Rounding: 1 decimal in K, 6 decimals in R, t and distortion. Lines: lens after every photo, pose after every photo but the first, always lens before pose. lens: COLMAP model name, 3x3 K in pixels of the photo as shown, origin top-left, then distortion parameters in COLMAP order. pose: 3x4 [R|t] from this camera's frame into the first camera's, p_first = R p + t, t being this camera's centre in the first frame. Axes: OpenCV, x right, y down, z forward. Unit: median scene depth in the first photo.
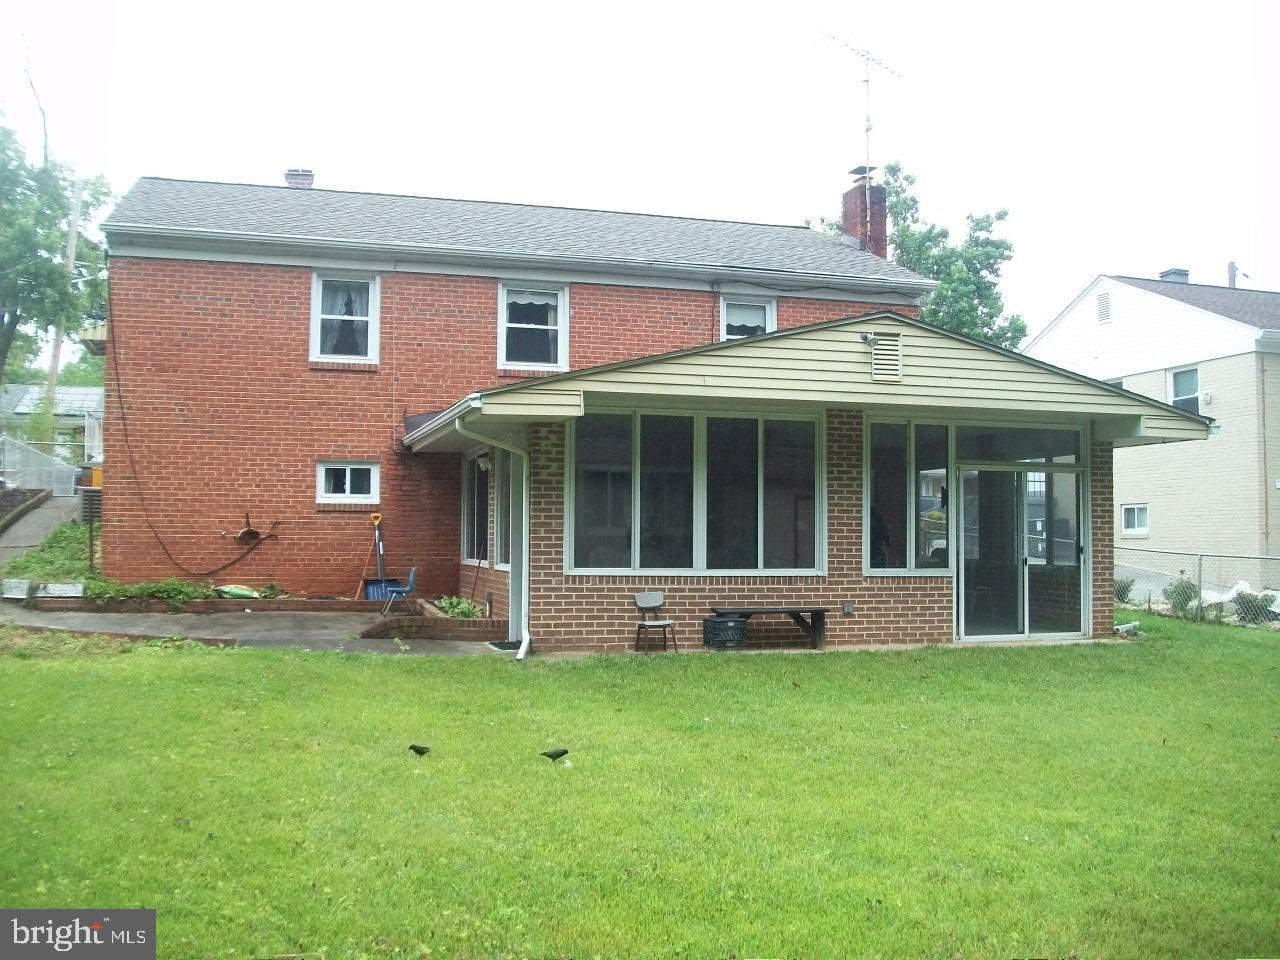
lens RADIAL K [[1201.7, 0, 641.9], [0, 1201.7, 482.3], [0, 0, 1]] dist [-0.116650, 0.000000]
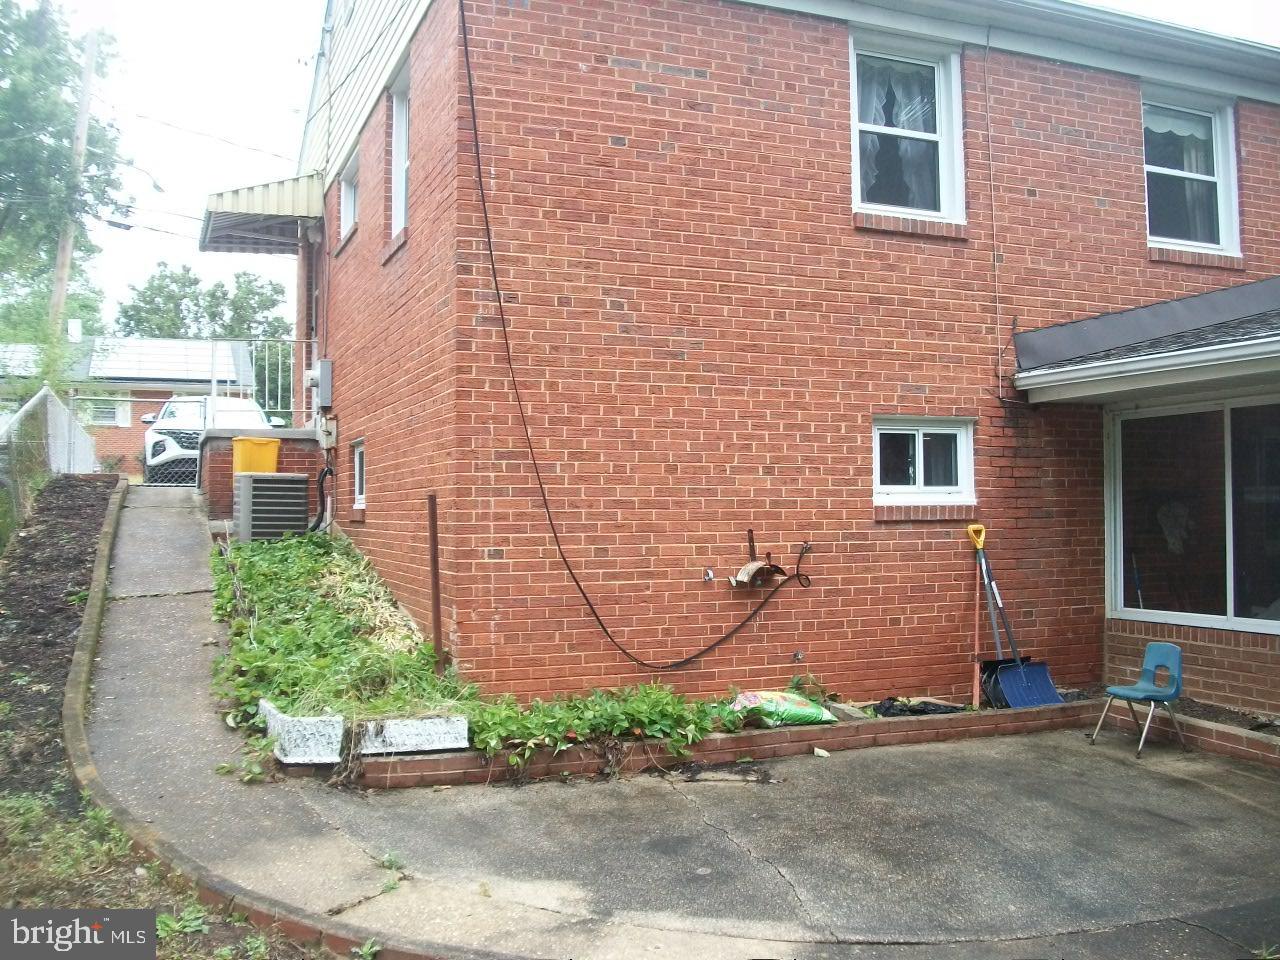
lens RADIAL K [[1201.7, 0, 635.8], [0, 1201.7, 477.9], [0, 0, 1]] dist [-0.116650, 0.000000]
pose [[0.996980, -0.006965, 0.077343, -0.408996], [0.005336, 0.999760, 0.021240, -0.004649], [-0.077473, -0.020763, 0.996778, 0.525227]]
